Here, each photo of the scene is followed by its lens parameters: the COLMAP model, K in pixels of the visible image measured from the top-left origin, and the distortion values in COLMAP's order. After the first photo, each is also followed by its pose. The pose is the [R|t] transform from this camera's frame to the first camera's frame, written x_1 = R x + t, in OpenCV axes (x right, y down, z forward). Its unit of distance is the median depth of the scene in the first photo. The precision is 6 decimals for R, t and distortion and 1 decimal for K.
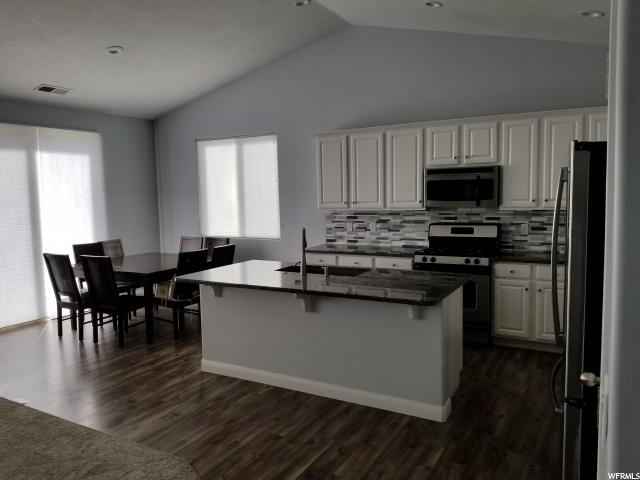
lens RADIAL K [[512.8, 0, 314.4], [0, 512.8, 244.0], [0, 0, 1]] dist [0.062124, -0.026194]
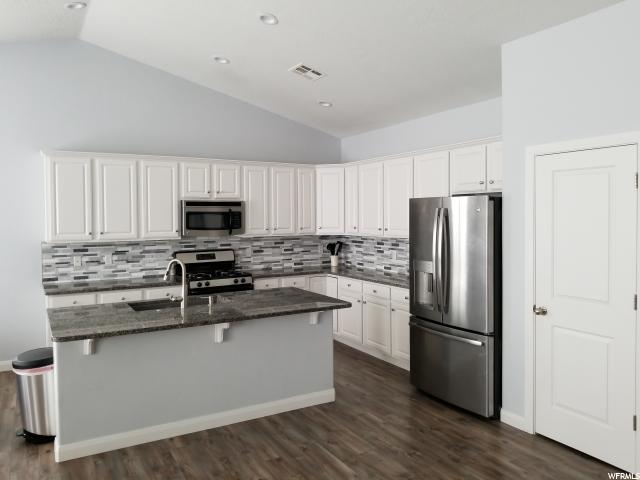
lens RADIAL K [[512.8, 0, 313.9], [0, 512.8, 235.6], [0, 0, 1]] dist [0.062124, -0.026194]
pose [[0.501803, -0.019279, 0.864767, -0.568906], [0.086101, 0.995900, -0.027760, -0.020726], [-0.860686, 0.088388, 0.501406, 0.240001]]
